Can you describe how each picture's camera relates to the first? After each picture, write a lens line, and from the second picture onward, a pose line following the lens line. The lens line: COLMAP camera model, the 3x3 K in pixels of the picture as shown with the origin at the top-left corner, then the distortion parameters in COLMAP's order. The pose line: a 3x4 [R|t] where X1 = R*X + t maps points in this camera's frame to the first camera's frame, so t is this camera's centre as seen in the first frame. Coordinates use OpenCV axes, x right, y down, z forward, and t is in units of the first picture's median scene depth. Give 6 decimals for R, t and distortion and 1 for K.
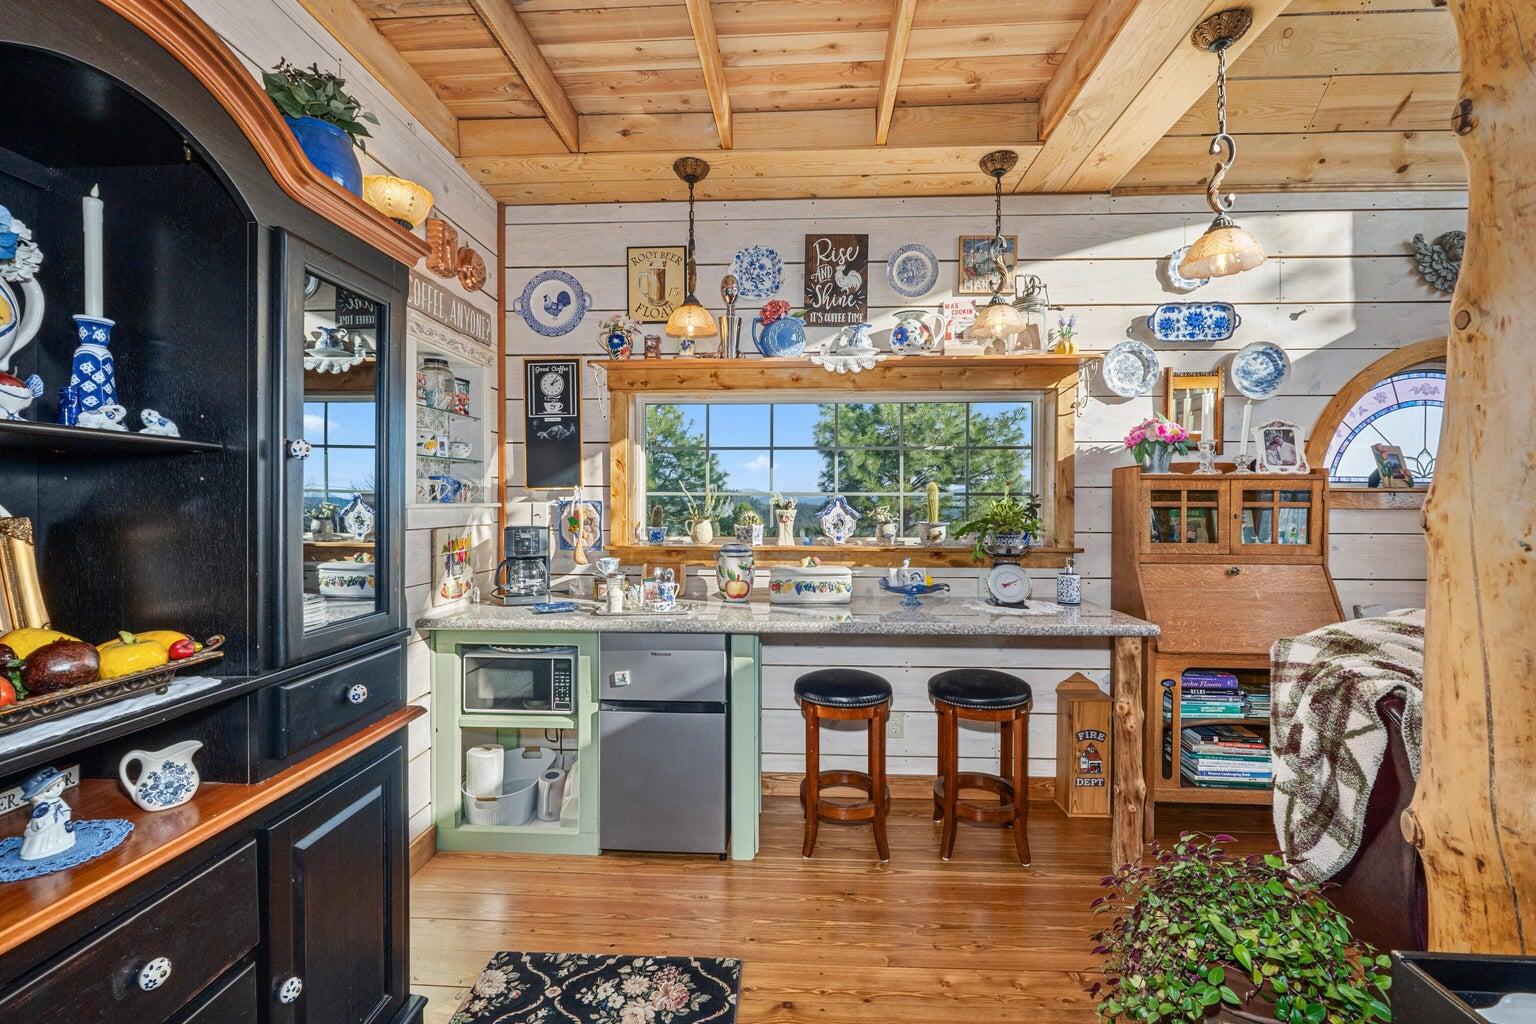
lens RADIAL K [[638.3, 0, 767.4], [0, 638.3, 506.7], [0, 0, 1]] dist [-0.005468, -0.000371]
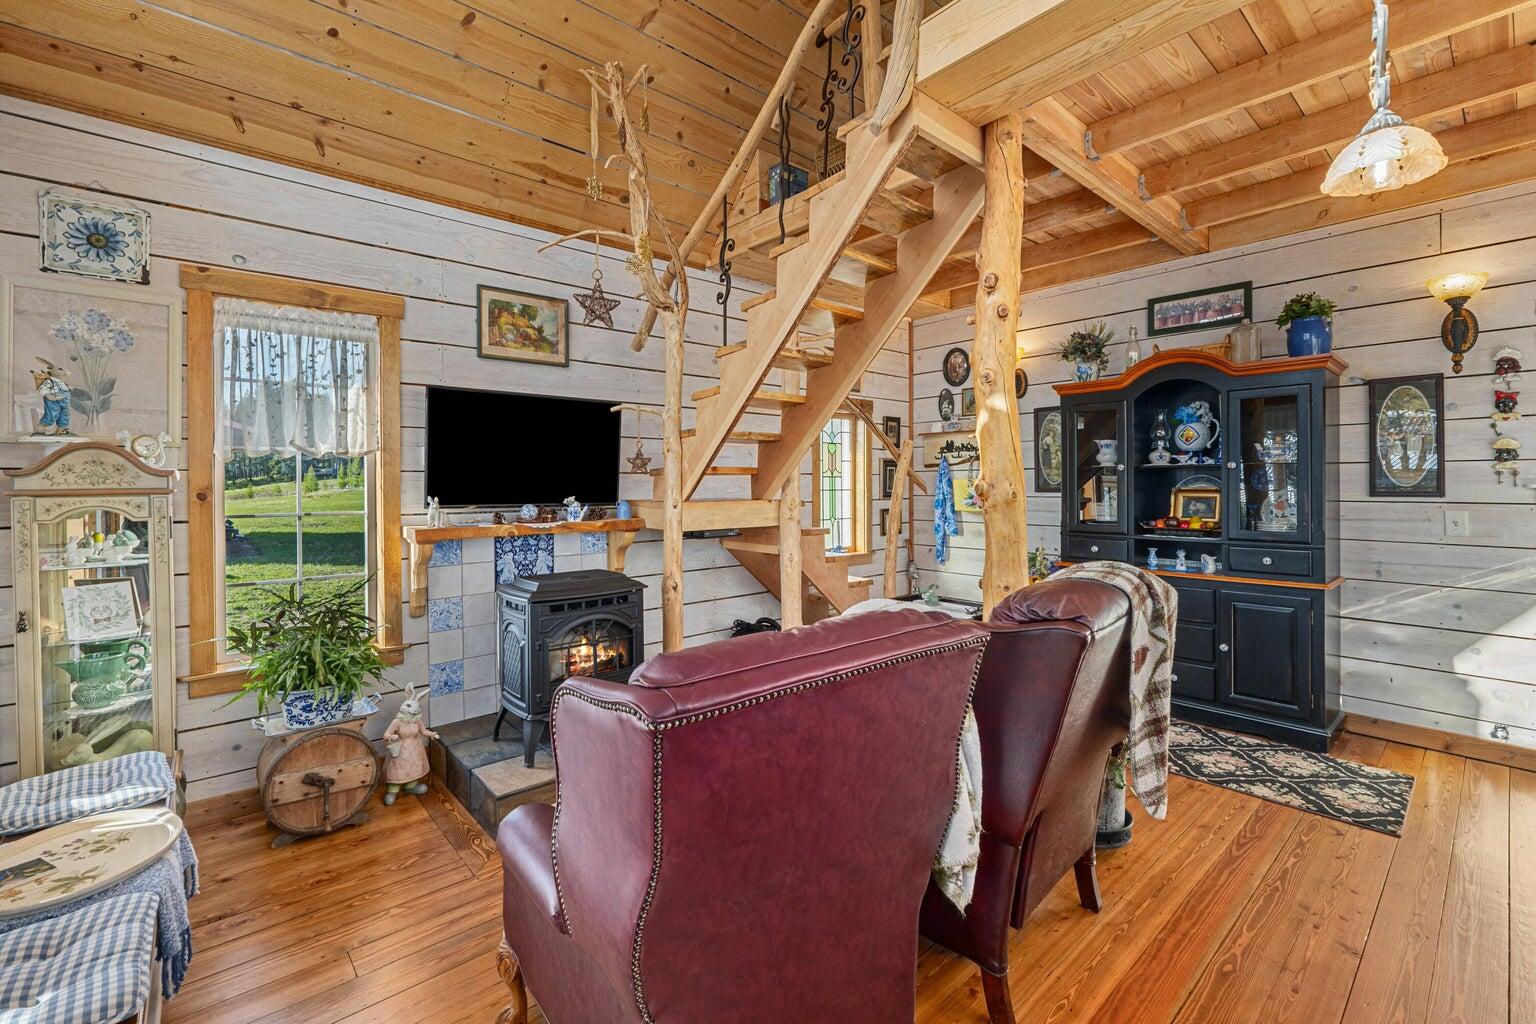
lens RADIAL K [[638.3, 0, 767.3], [0, 638.3, 501.5], [0, 0, 1]] dist [-0.005468, -0.000371]
pose [[-0.723818, 0.009833, -0.689921, 1.839865], [0.000546, 0.999906, 0.013678, 0.031997], [0.689990, 0.009523, -0.723756, 1.101901]]
